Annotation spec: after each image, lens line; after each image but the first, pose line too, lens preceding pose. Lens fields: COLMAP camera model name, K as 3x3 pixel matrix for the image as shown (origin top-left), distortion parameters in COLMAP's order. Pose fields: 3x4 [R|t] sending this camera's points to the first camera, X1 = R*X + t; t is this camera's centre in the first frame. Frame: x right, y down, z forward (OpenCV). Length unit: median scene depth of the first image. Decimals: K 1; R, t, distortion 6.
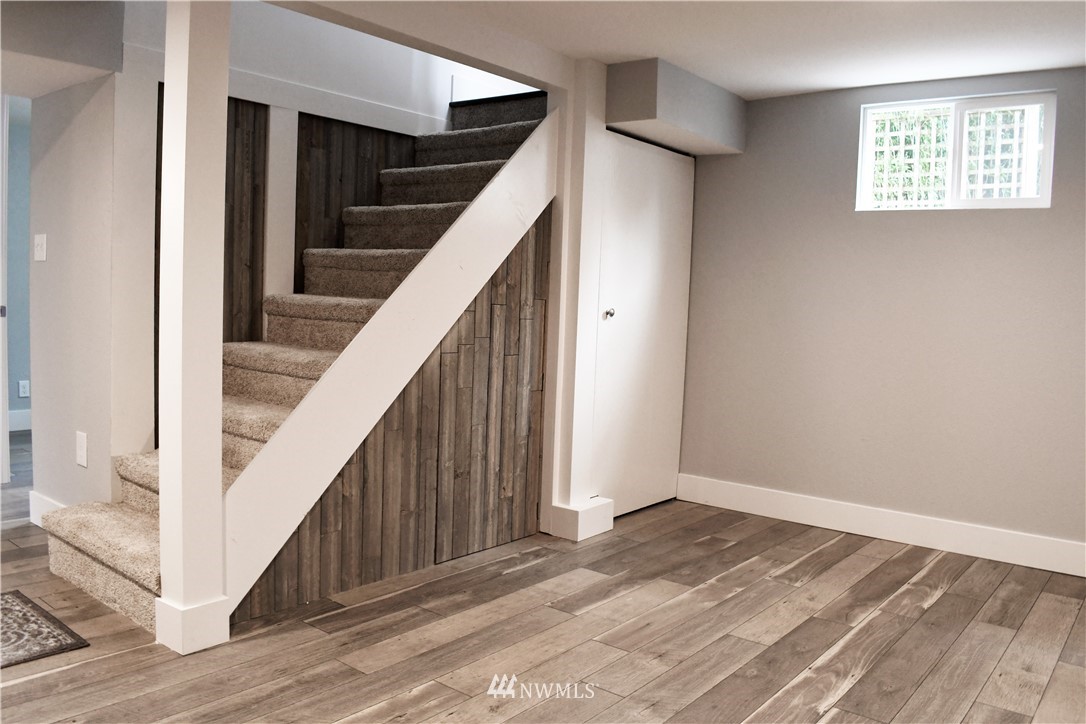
lens RADIAL K [[849.4, 0, 537.9], [0, 849.4, 355.8], [0, 0, 1]] dist [-0.094998, 0.018757]
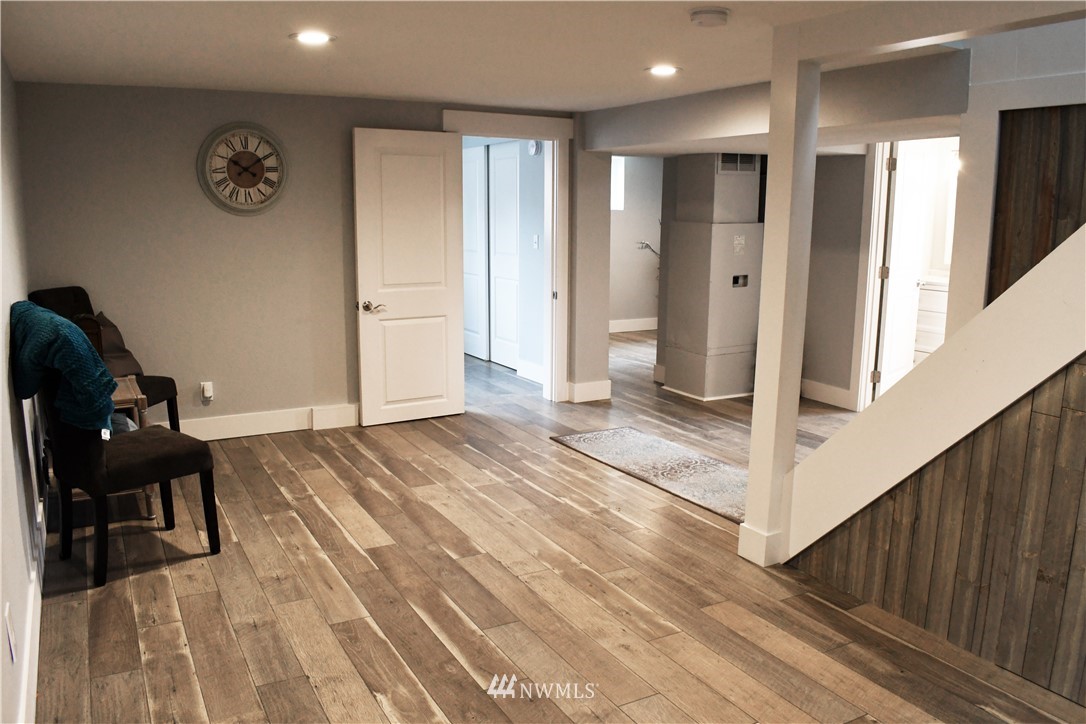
lens RADIAL K [[849.4, 0, 540.9], [0, 849.4, 366.5], [0, 0, 1]] dist [-0.094998, 0.018757]
pose [[-0.369367, 0.129999, -0.920146, 0.790544], [-0.085119, 0.981271, 0.172804, -0.144587], [0.925377, 0.142150, -0.351384, 0.903408]]
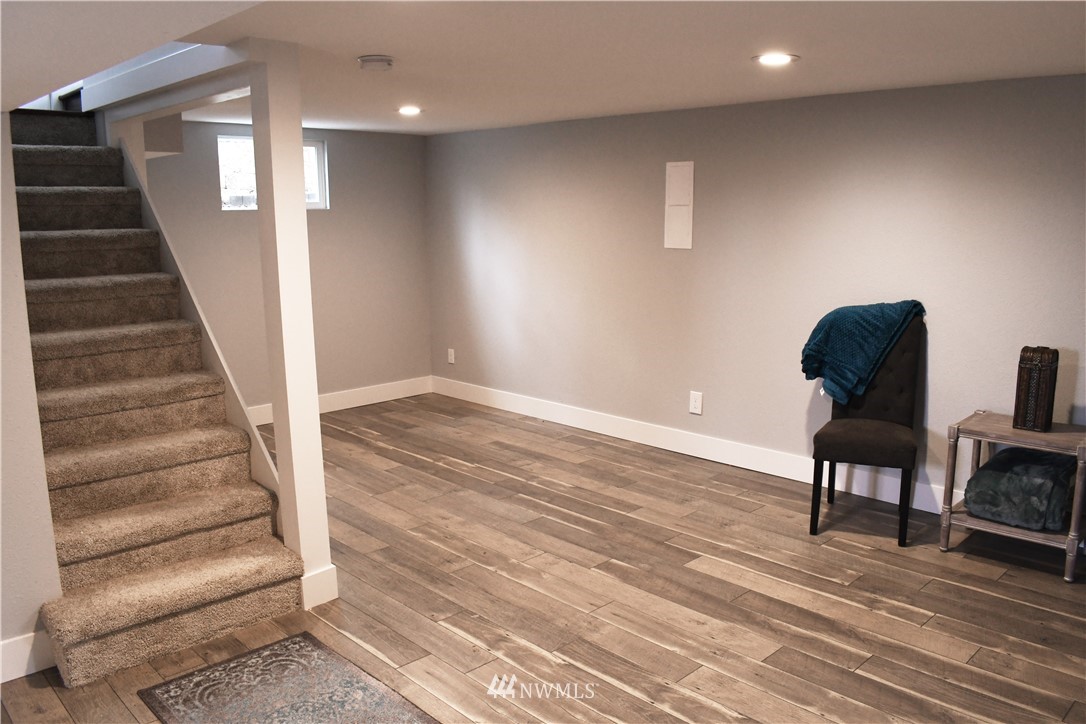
lens RADIAL K [[849.4, 0, 543.4], [0, 849.4, 363.9], [0, 0, 1]] dist [-0.094998, 0.018757]
pose [[0.113404, -0.212464, 0.970566, -1.299050], [0.077238, 0.975797, 0.204585, -0.213948], [-0.990542, 0.051764, 0.127070, 0.365851]]
